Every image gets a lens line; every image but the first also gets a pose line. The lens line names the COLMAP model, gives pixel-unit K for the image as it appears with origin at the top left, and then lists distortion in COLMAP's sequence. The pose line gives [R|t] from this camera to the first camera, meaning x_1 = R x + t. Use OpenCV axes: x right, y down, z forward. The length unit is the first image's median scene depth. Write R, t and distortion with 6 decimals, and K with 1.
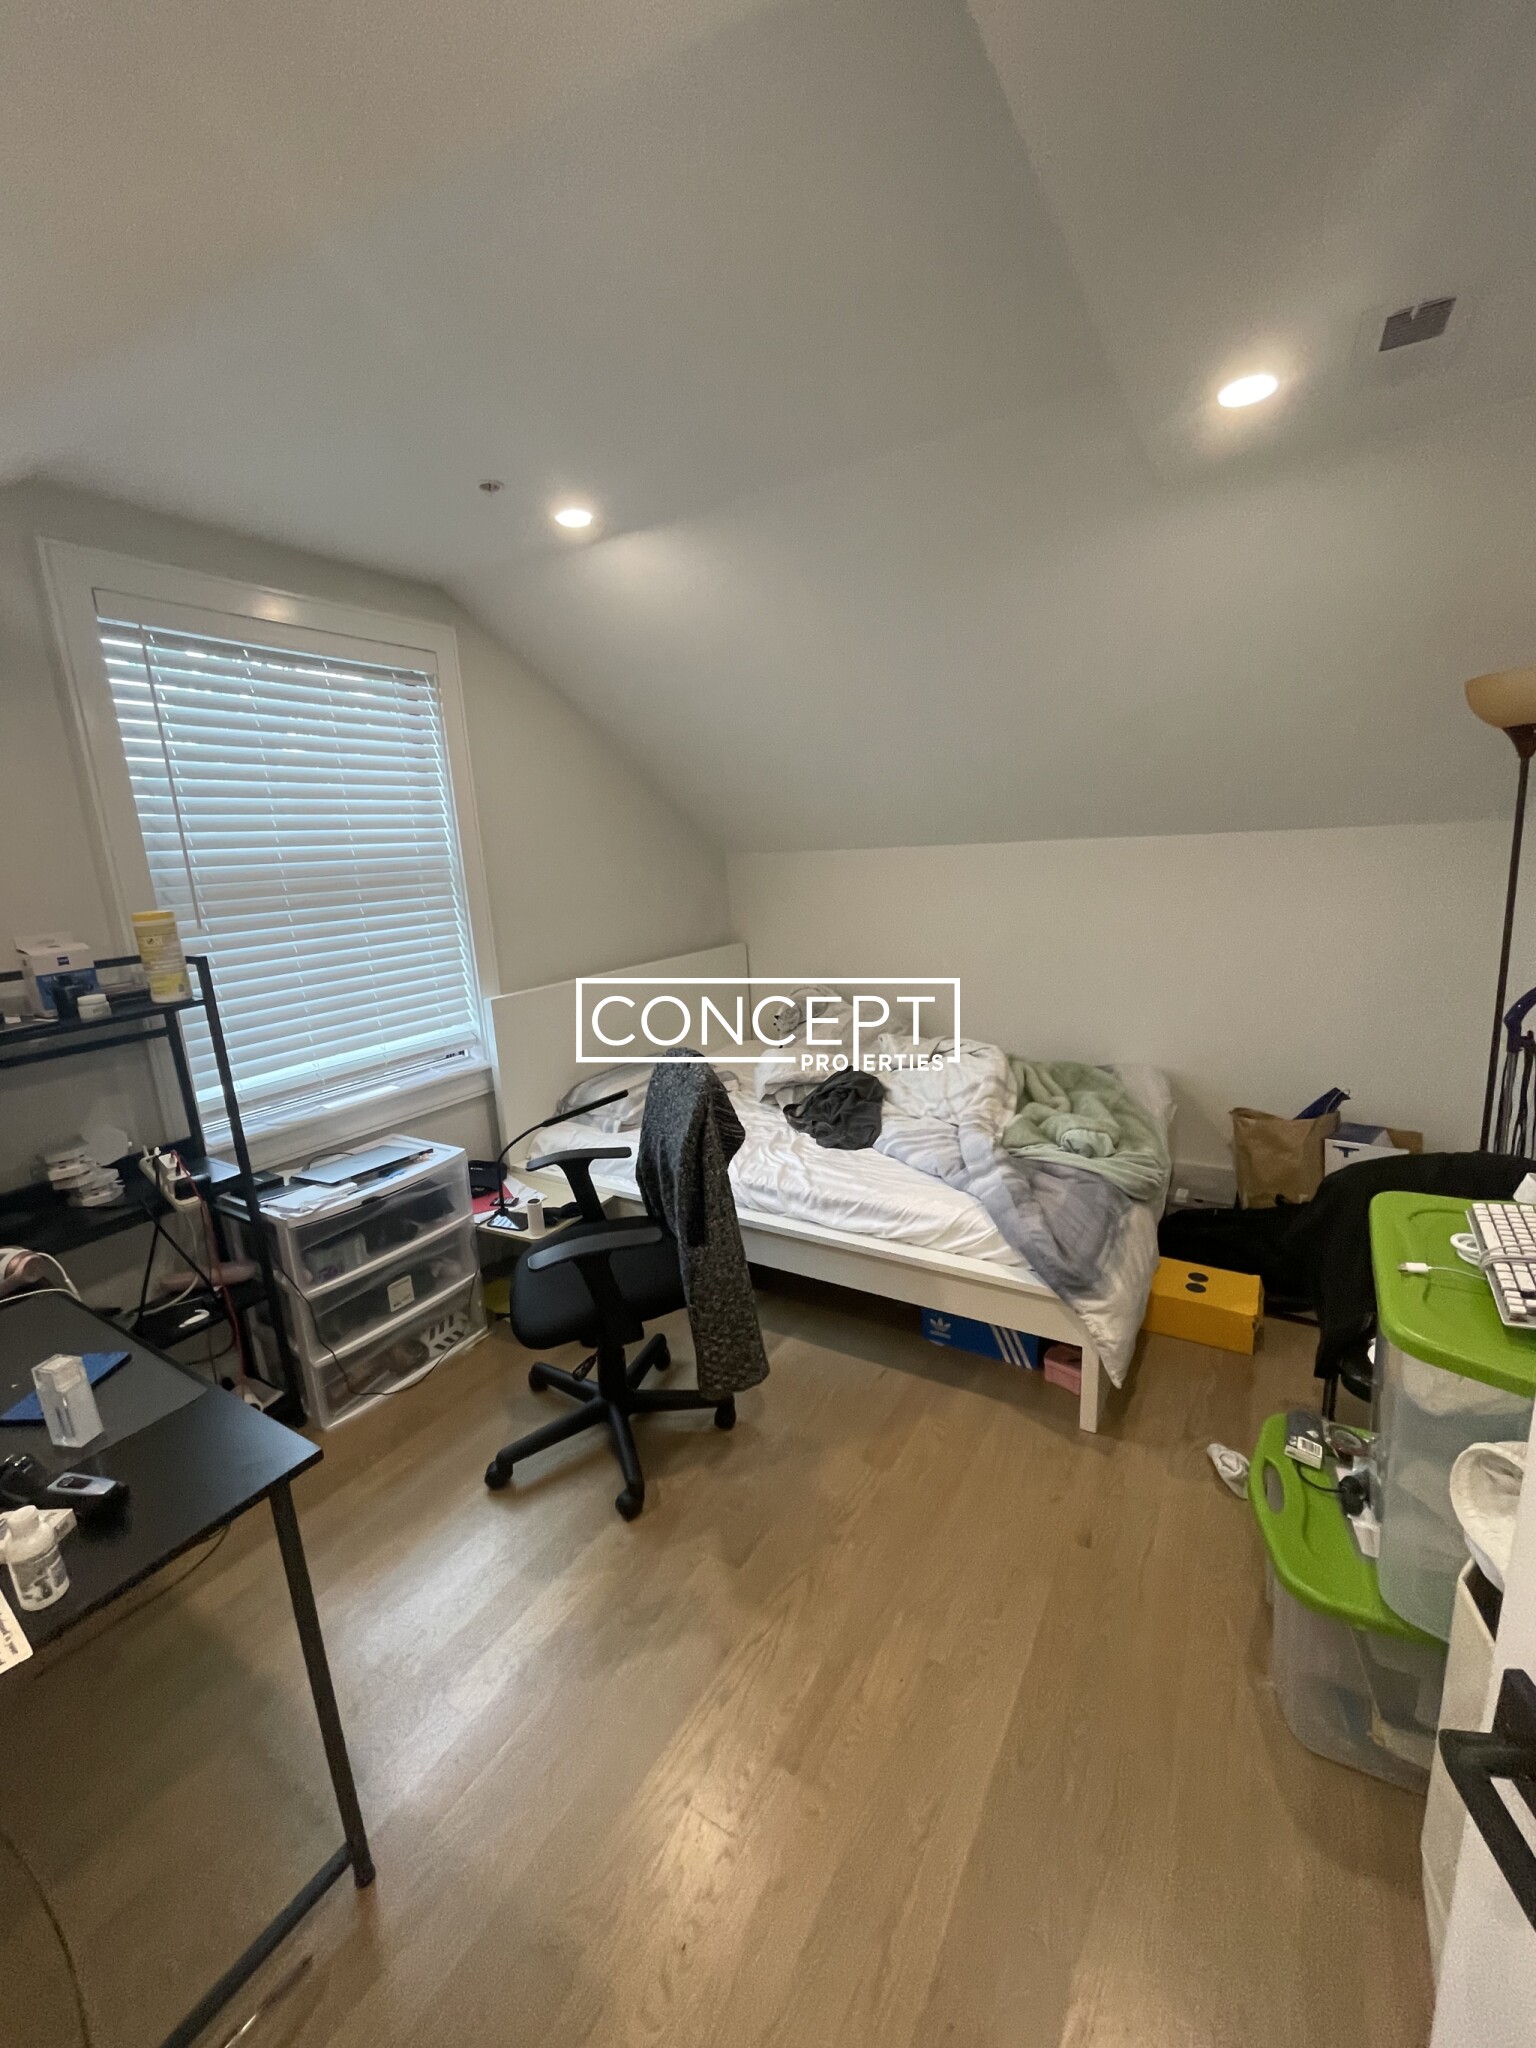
lens RADIAL K [[832.9, 0, 769.6], [0, 832.9, 1020.6], [0, 0, 1]] dist [-0.003744, 0.000628]
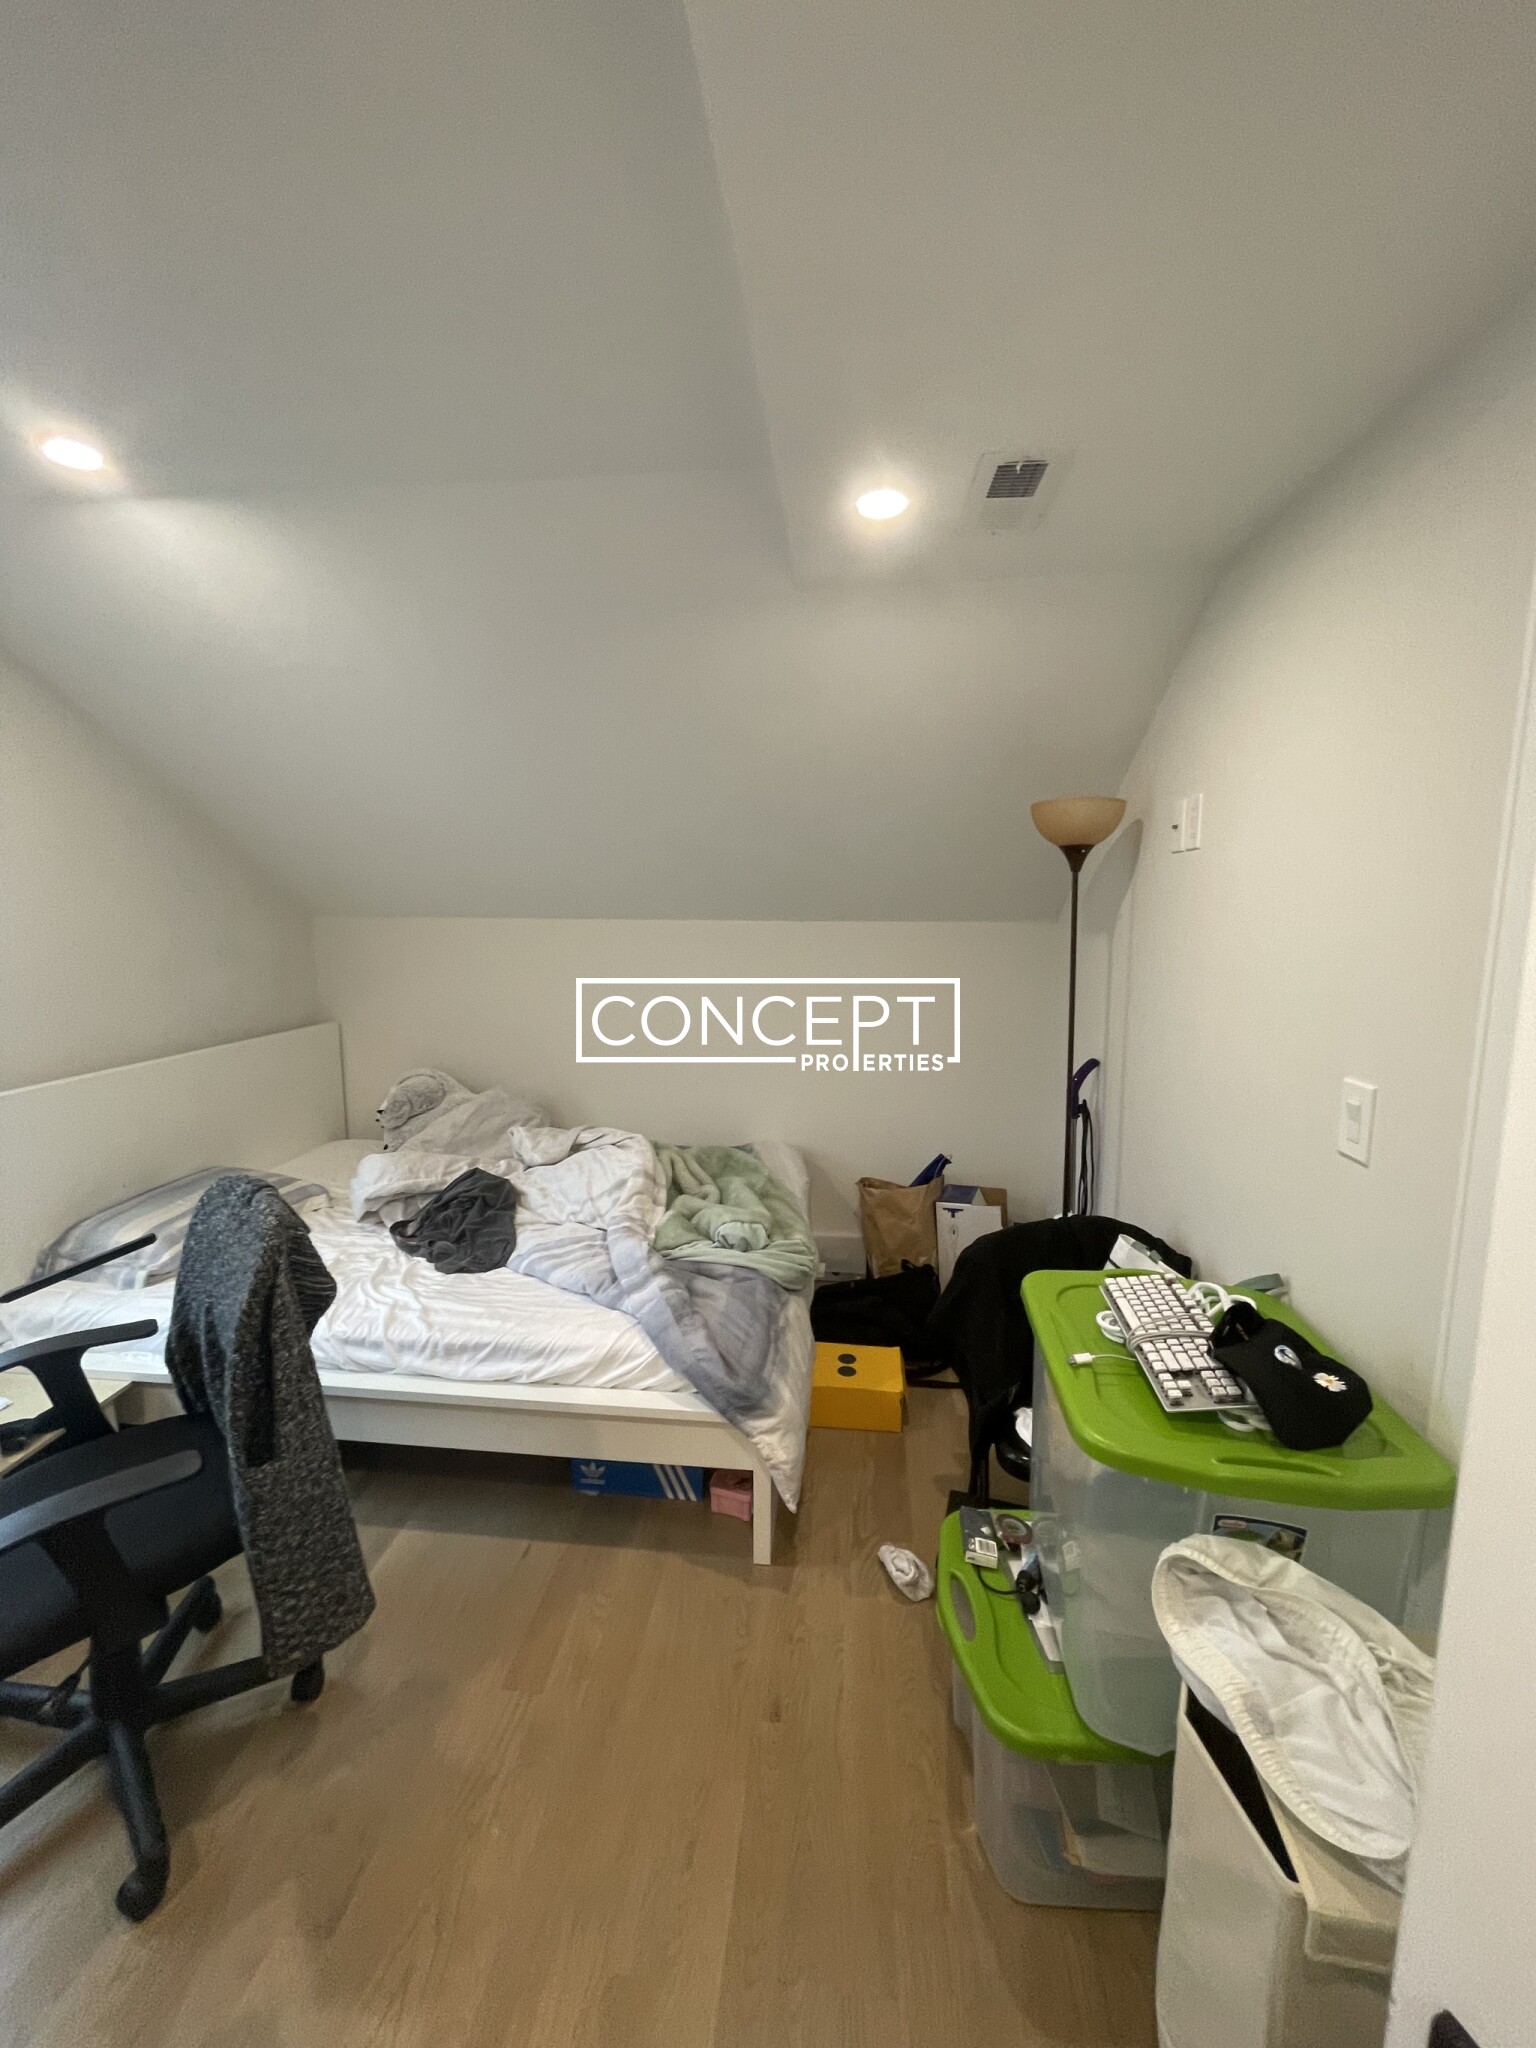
lens RADIAL K [[832.9, 0, 769.6], [0, 832.9, 1020.6], [0, 0, 1]] dist [-0.003744, 0.000628]
pose [[0.901162, -0.004594, 0.433458, -0.001453], [0.040902, 0.996384, -0.074476, -0.027807], [-0.431548, 0.084845, 0.898091, 0.114319]]
